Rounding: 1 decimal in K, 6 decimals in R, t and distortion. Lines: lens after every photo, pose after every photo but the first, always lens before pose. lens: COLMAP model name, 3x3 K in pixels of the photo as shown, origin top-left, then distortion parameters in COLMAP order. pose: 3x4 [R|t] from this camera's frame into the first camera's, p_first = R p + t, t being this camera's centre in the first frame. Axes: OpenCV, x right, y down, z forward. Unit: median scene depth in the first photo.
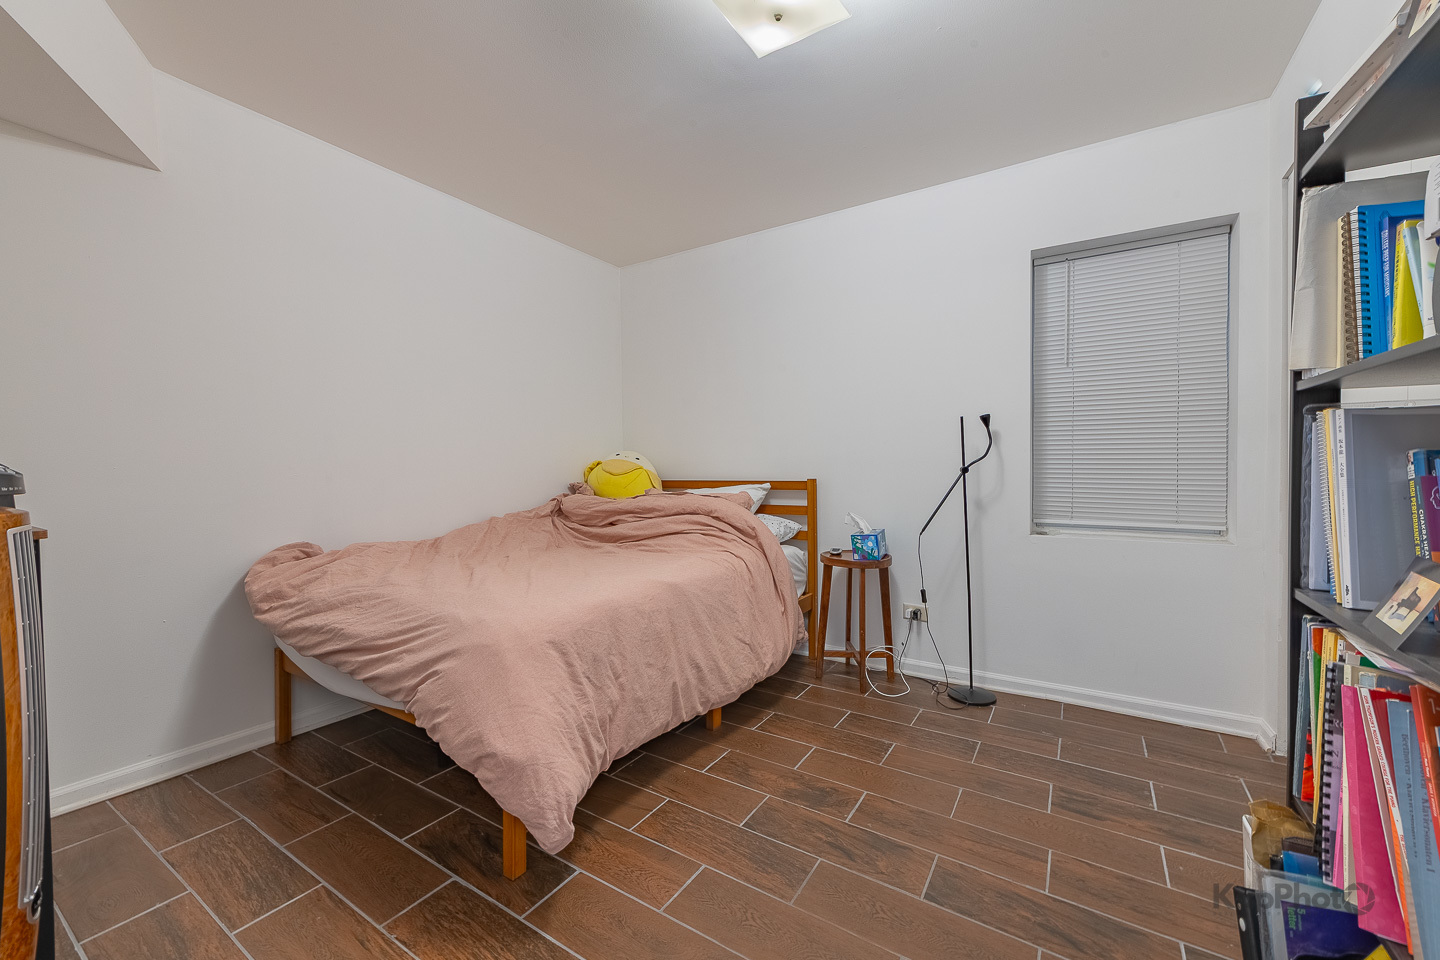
lens RADIAL K [[566.7, 0, 720.0], [0, 566.7, 480.0], [0, 0, 1]] dist [-0.000550, -0.000119]
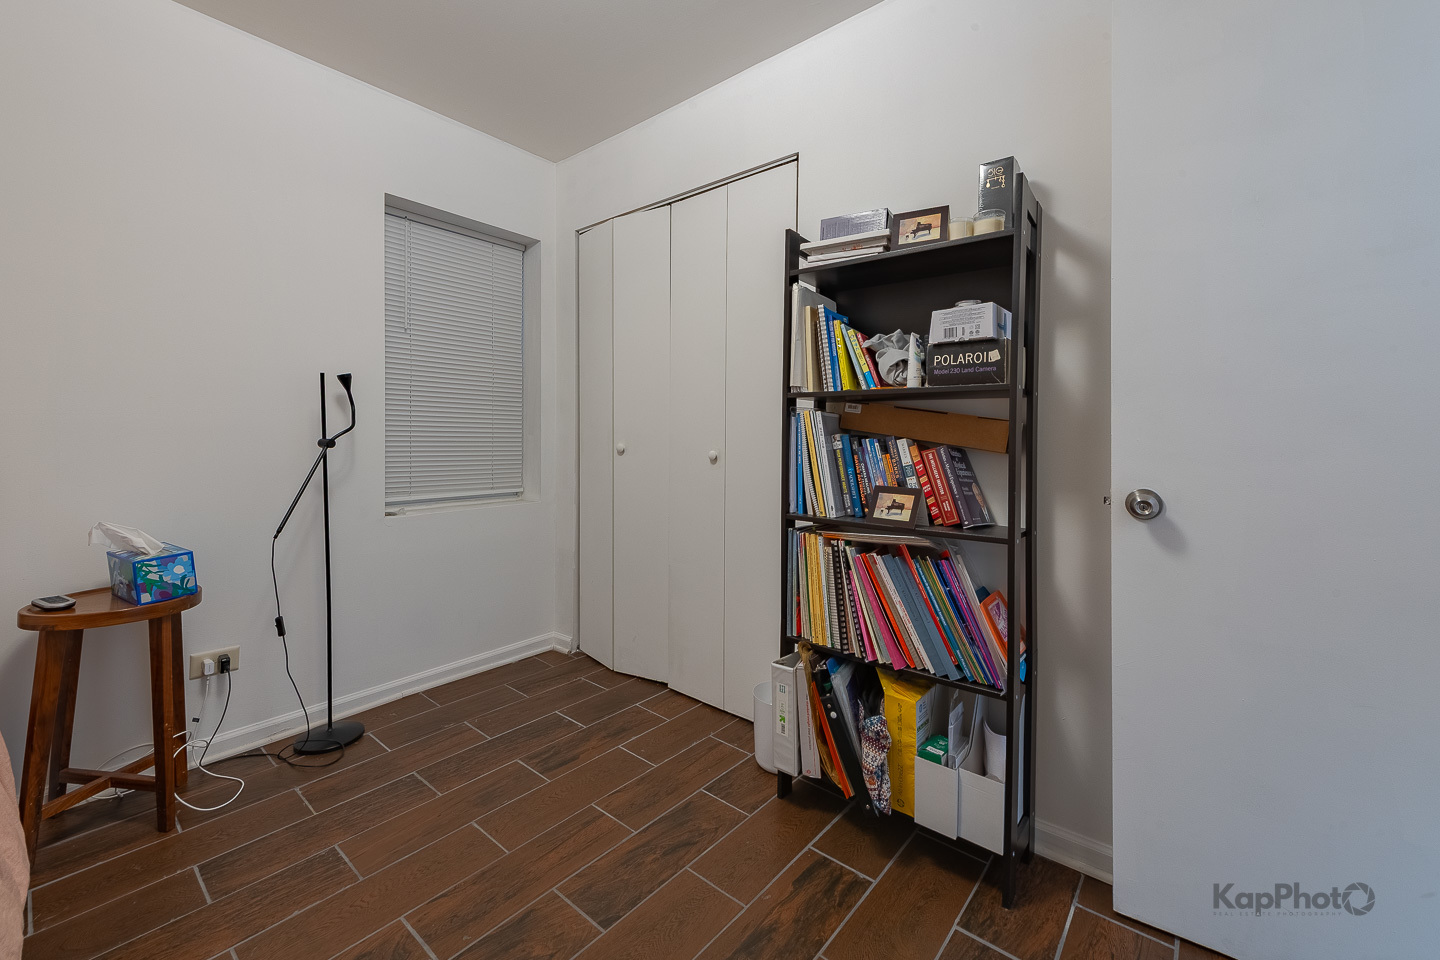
lens RADIAL K [[581.0, 0, 725.9], [0, 581.0, 441.3], [0, 0, 1]] dist [0.010533, -0.000284]
pose [[0.122593, -0.002041, 0.992455, -0.372024], [0.017640, 0.999844, -0.000123, -0.014544], [-0.992300, 0.017523, 0.122610, 0.487503]]
